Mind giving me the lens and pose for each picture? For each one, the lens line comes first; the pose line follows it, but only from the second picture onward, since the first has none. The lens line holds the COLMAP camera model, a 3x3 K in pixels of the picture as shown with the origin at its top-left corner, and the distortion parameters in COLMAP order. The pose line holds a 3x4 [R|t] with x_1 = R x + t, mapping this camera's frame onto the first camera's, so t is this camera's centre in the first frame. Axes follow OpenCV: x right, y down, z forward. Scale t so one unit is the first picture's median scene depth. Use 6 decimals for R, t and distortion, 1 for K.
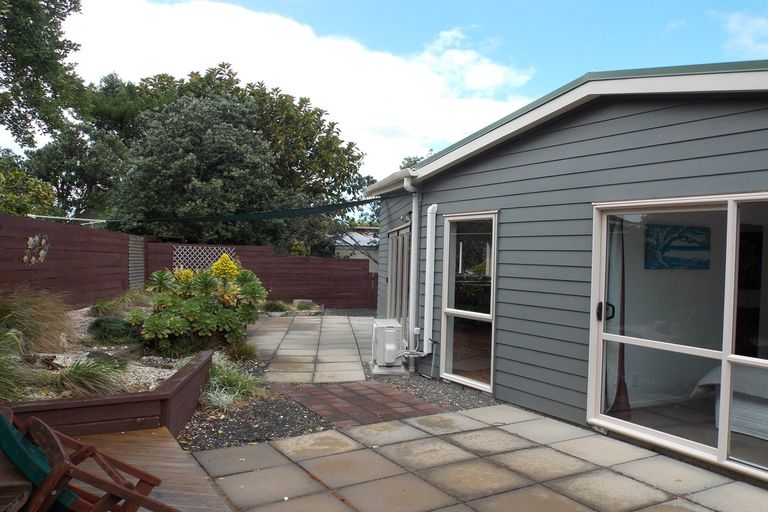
lens RADIAL K [[651.0, 0, 384.2], [0, 651.0, 244.2], [0, 0, 1]] dist [0.001941, -0.092922]
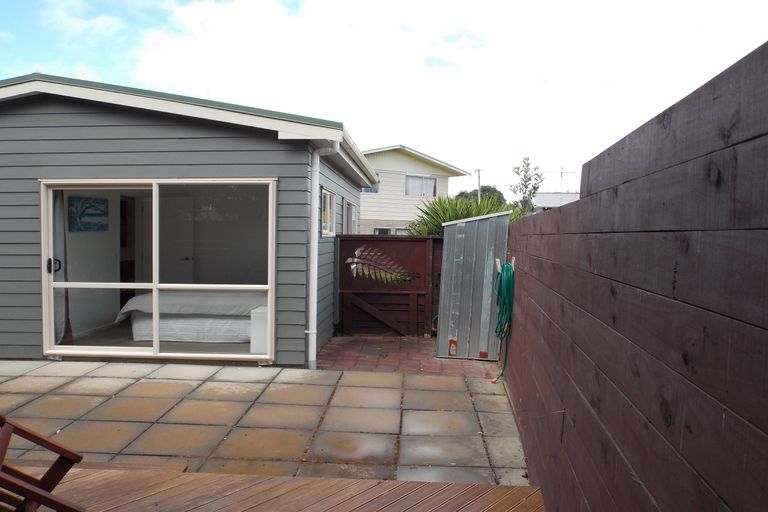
lens RADIAL K [[593.1, 0, 384.0], [0, 593.1, 256.0], [0, 0, 1]] dist [0.000096, 0.000481]
pose [[0.532467, -0.070924, 0.843474, -0.293944], [0.006087, 0.996779, 0.079972, -0.004033], [-0.846429, -0.037448, 0.531183, -0.162843]]
